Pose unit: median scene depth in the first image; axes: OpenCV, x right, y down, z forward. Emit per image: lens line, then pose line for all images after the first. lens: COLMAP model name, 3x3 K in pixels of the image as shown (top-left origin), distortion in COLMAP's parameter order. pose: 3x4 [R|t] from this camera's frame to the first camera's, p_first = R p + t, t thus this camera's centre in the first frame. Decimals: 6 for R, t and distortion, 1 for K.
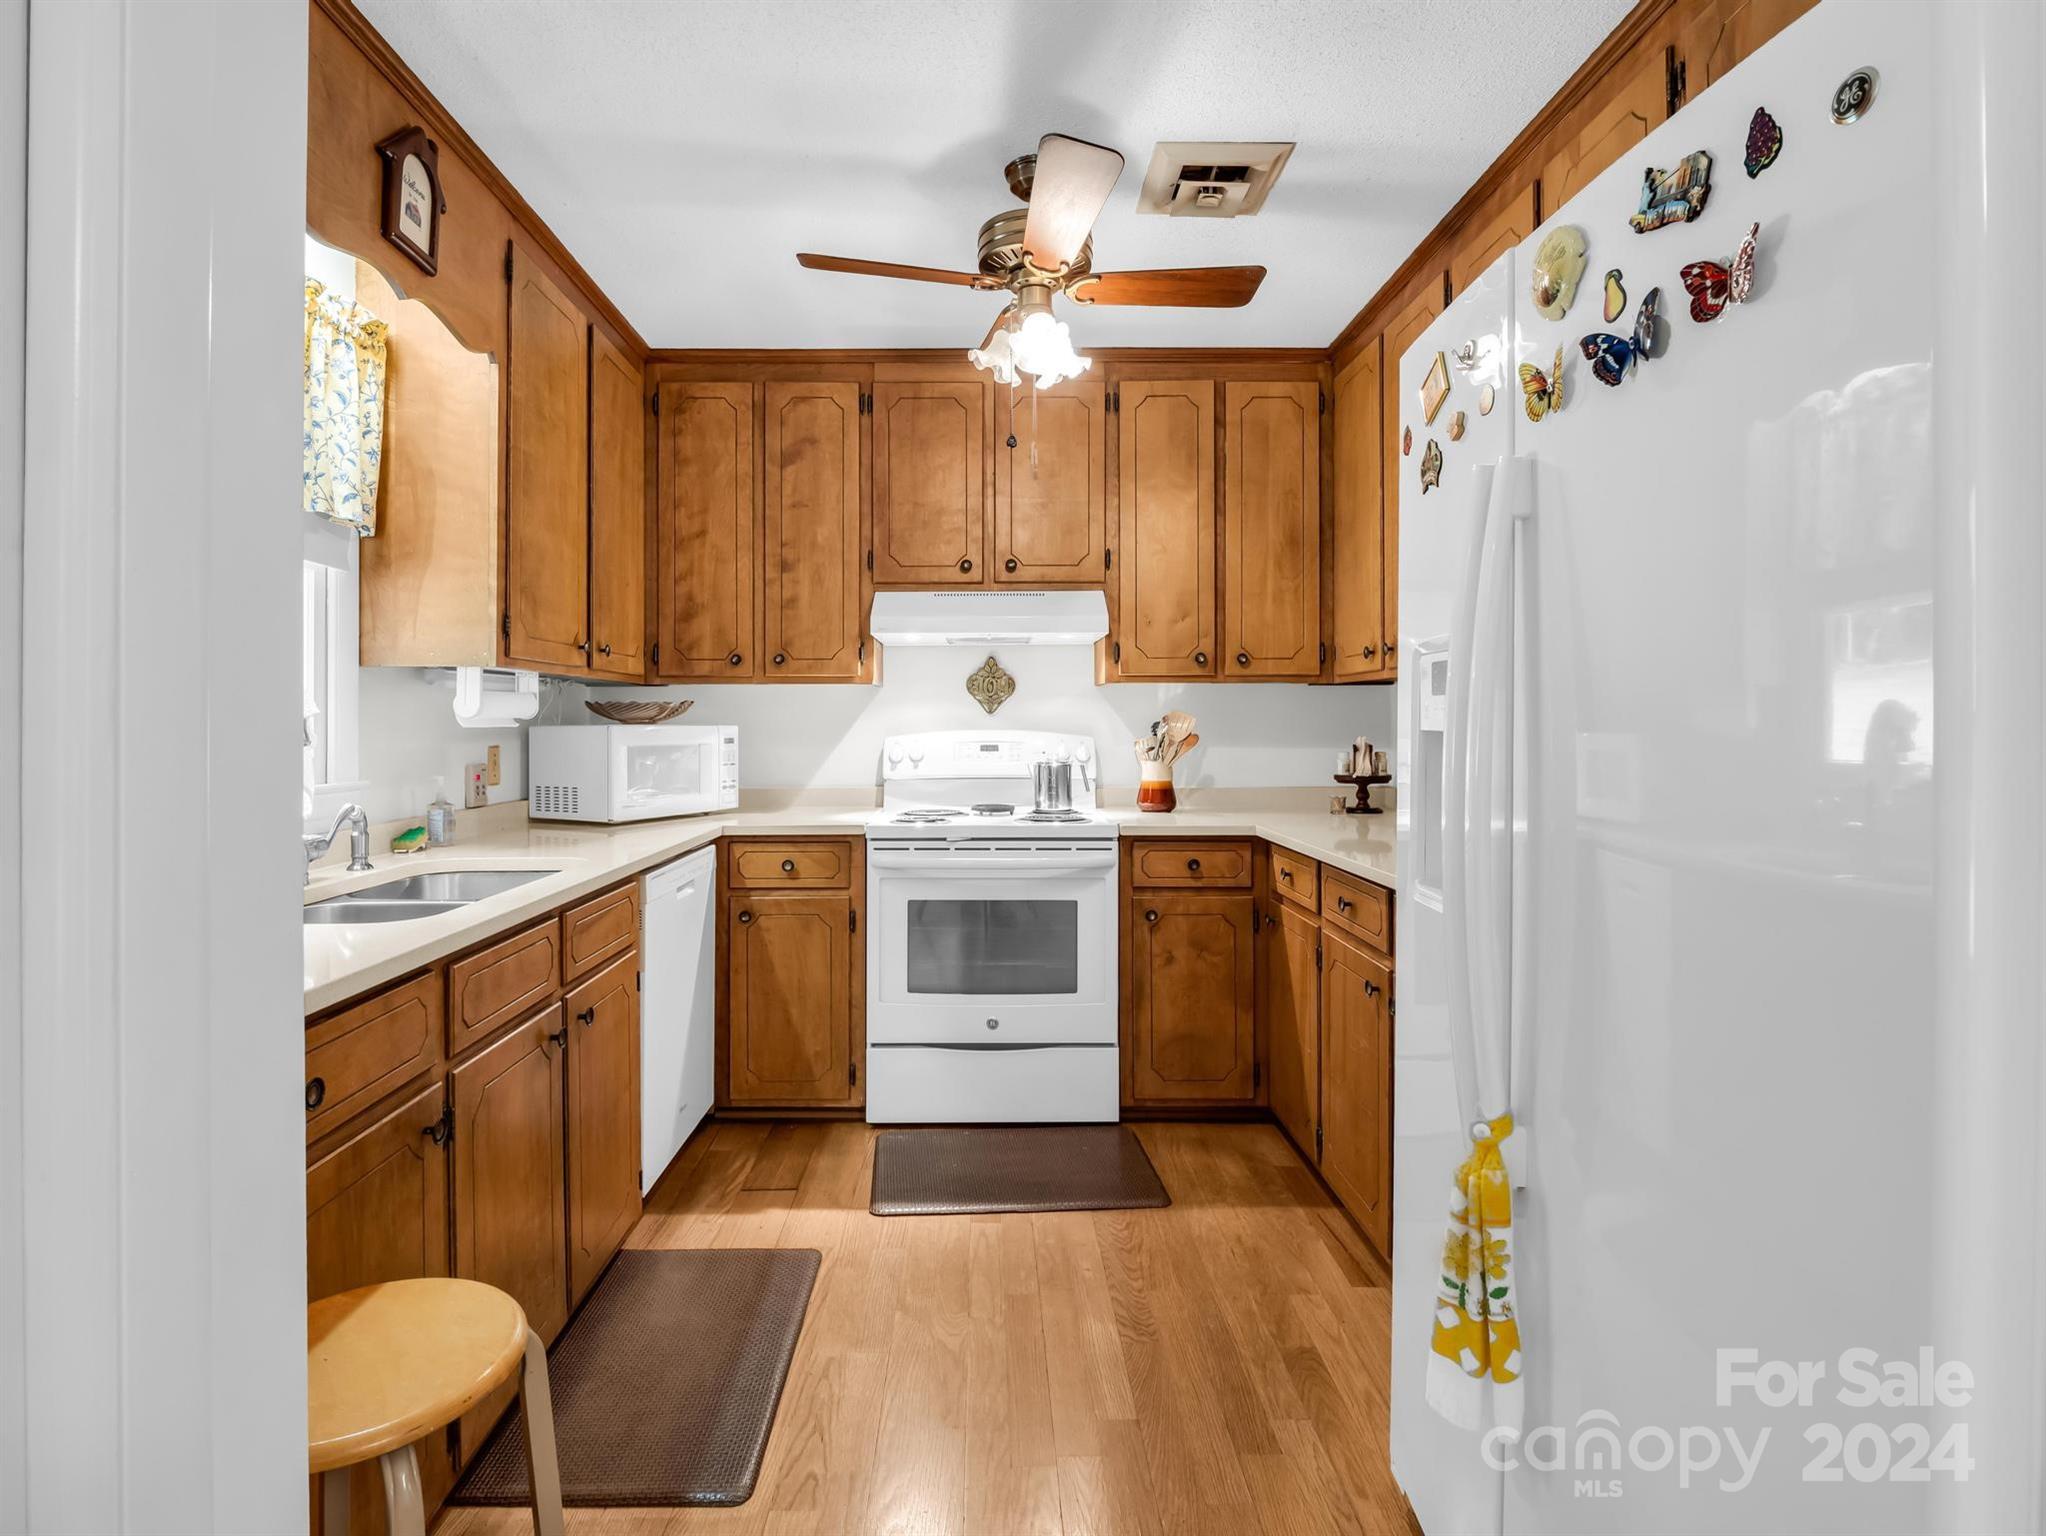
lens RADIAL K [[1050.2, 0, 981.4], [0, 1050.2, 717.5], [0, 0, 1]] dist [0.000993, -0.000448]
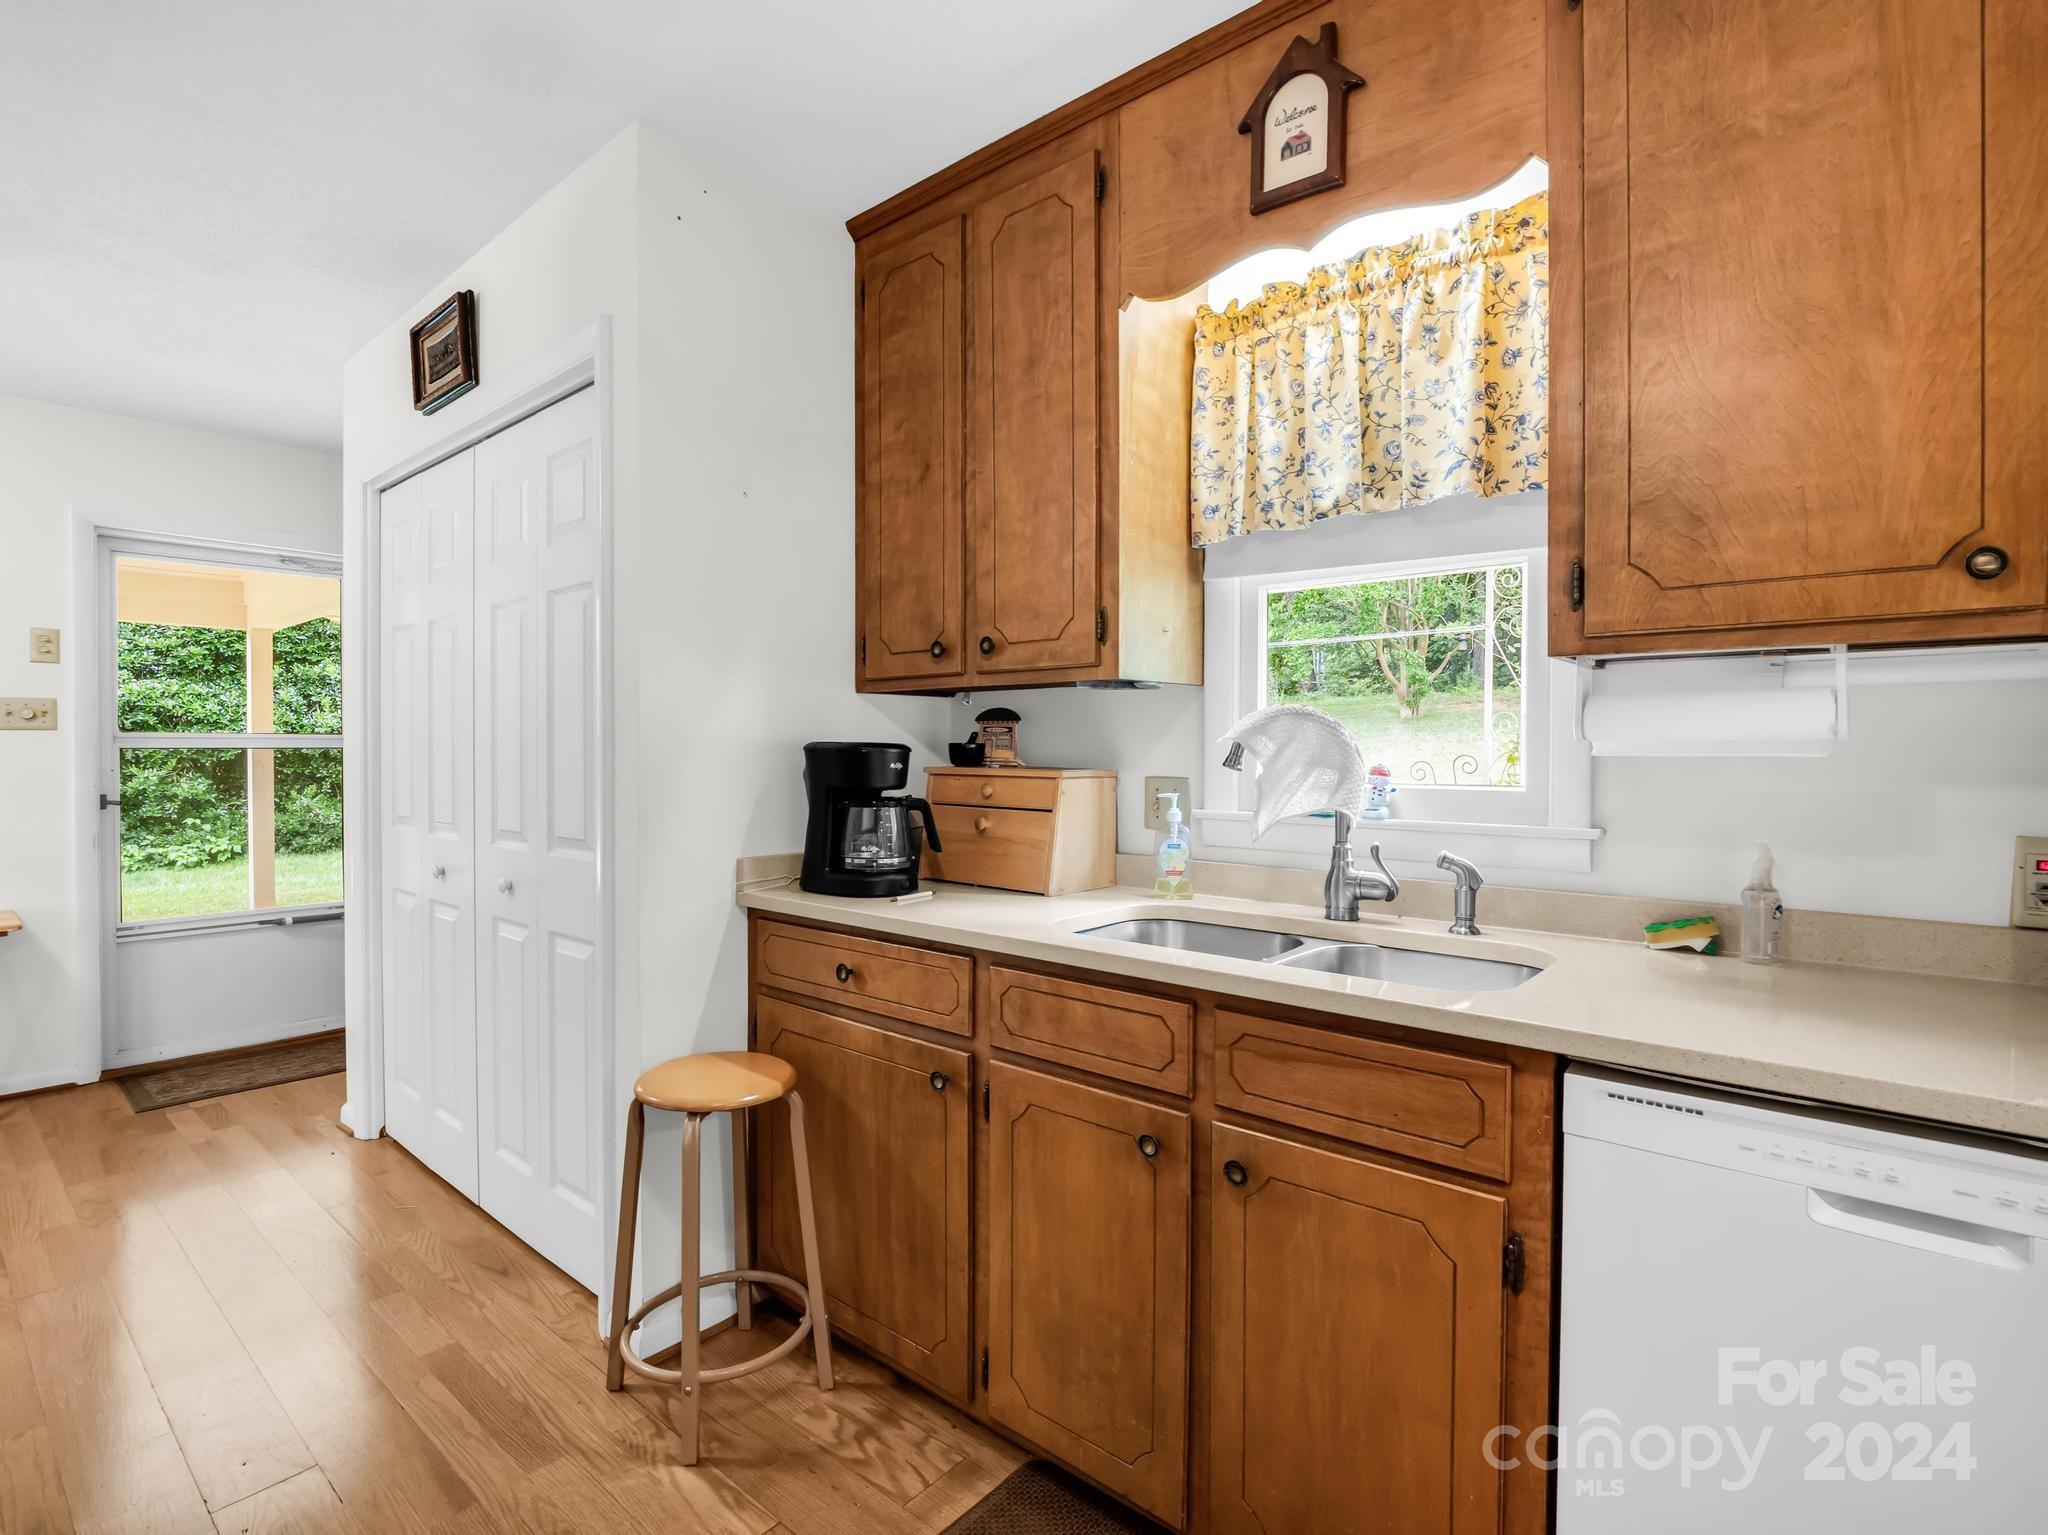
lens RADIAL K [[1023.6, 0, 1023.2], [0, 1023.6, 759.2], [0, 0, 1]] dist [-0.002023, -0.000423]
pose [[-0.657250, 0.011326, -0.753588, 0.141484], [0.004540, 0.999928, 0.011069, 0.002542], [0.753659, 0.003854, -0.657254, 0.853734]]
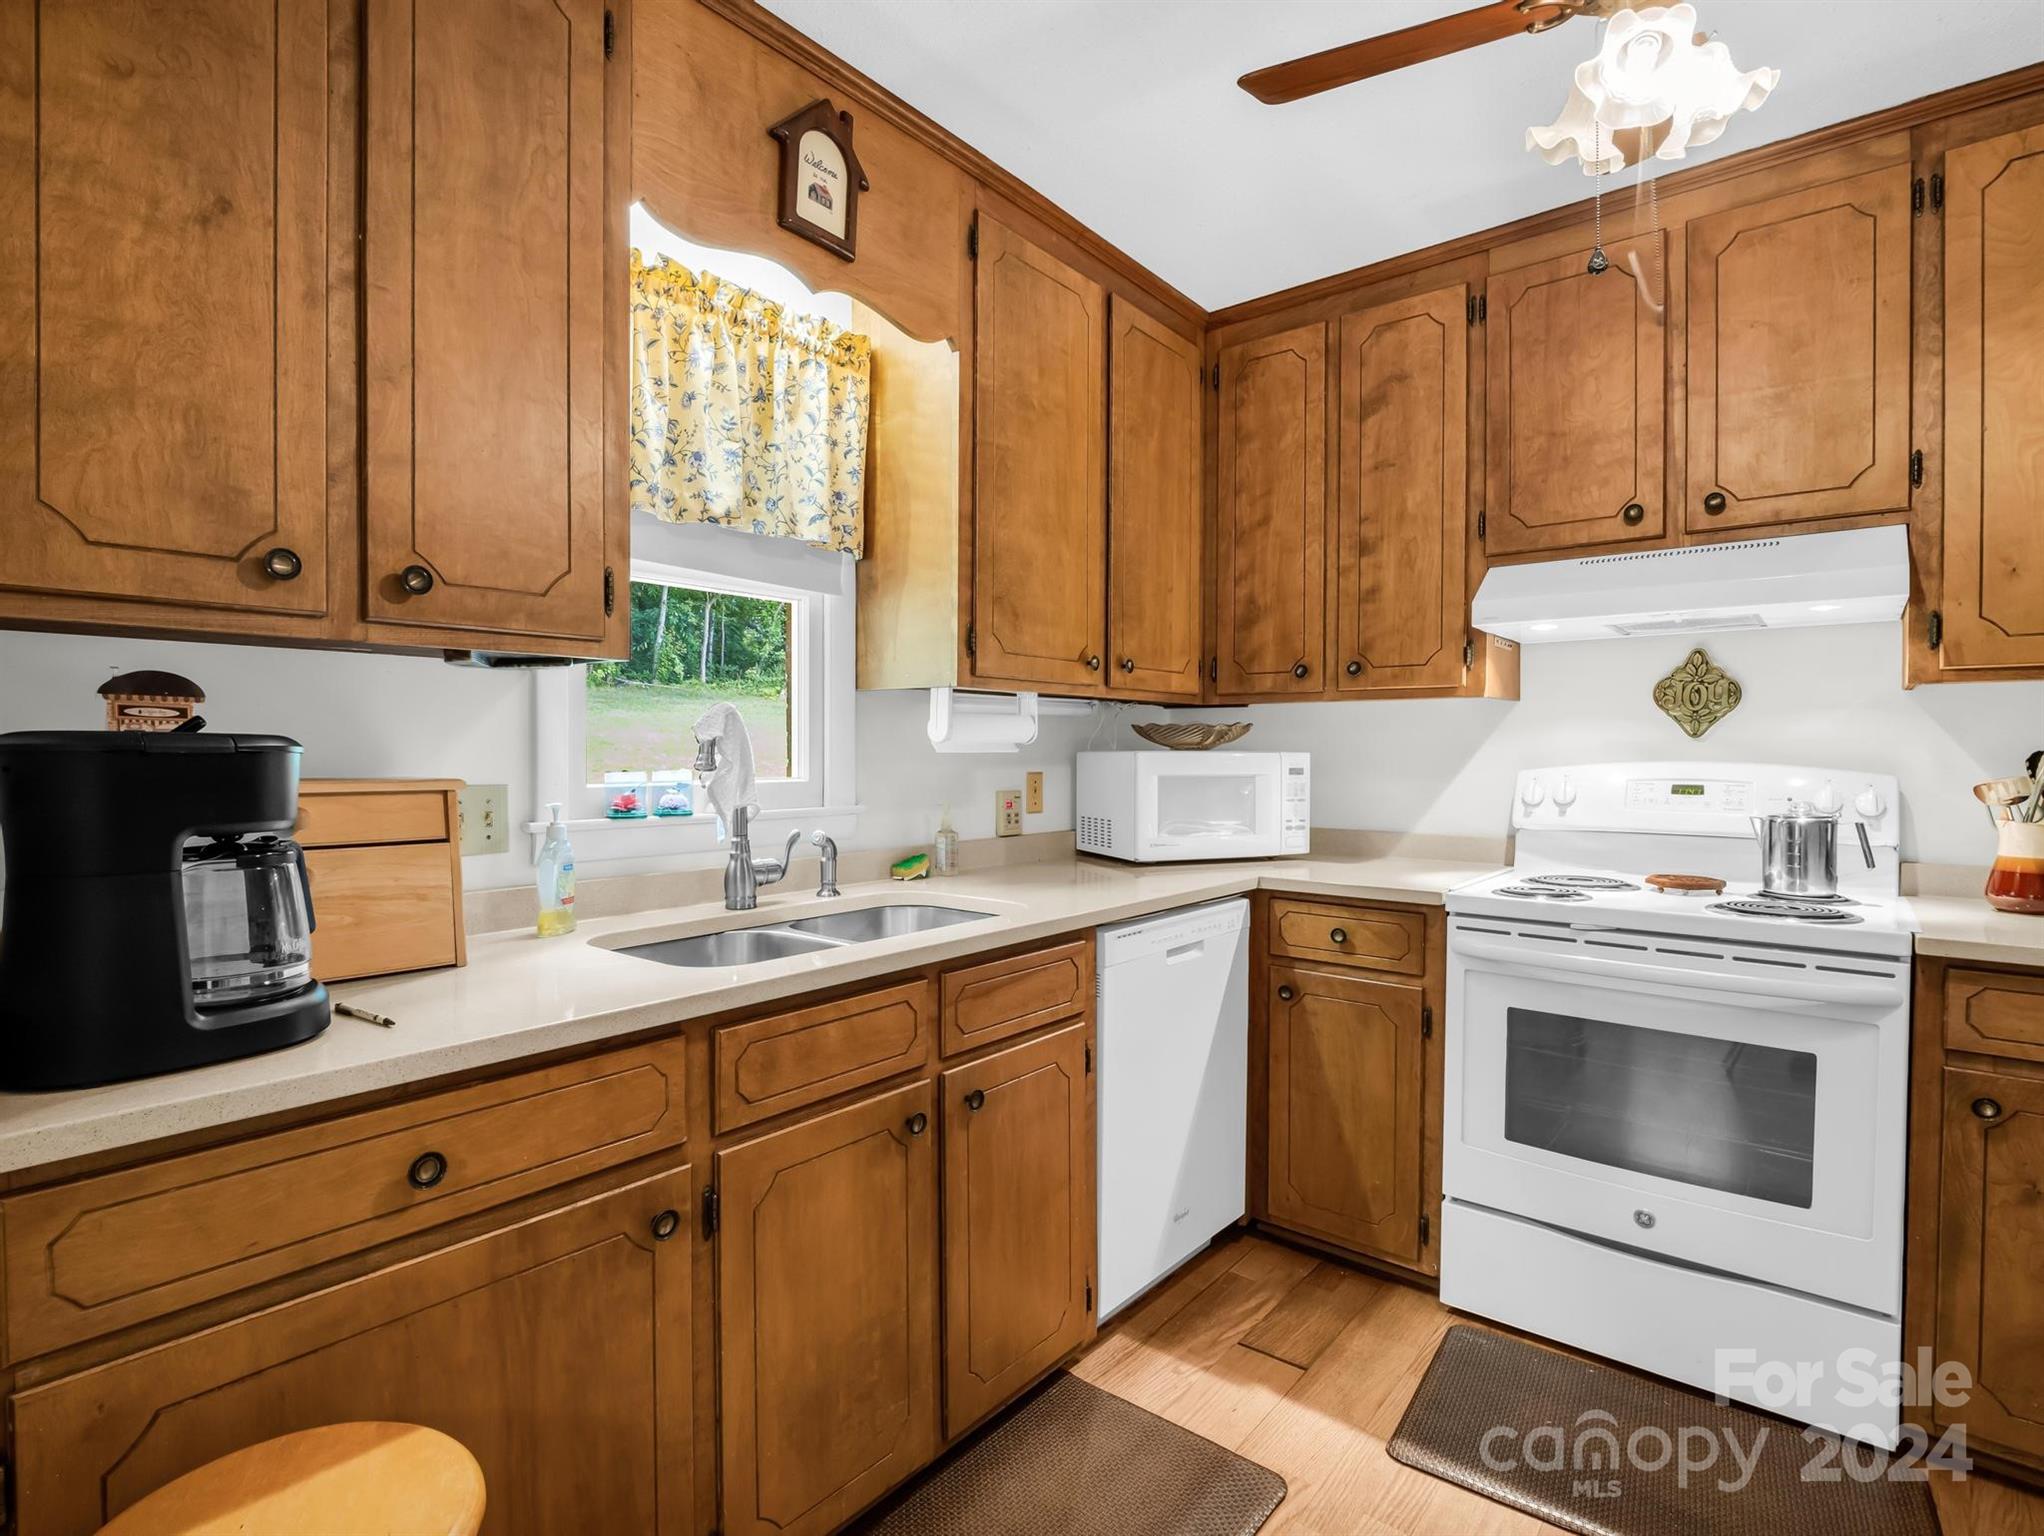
lens RADIAL K [[1036.4, 0, 963.5], [0, 1036.4, 765.4], [0, 0, 1]] dist [-0.002345, -0.009738]
pose [[0.757987, 0.014404, -0.652111, 0.094479], [-0.001325, 0.999788, 0.020544, 0.001356], [0.652268, -0.014708, 0.757845, 0.235817]]
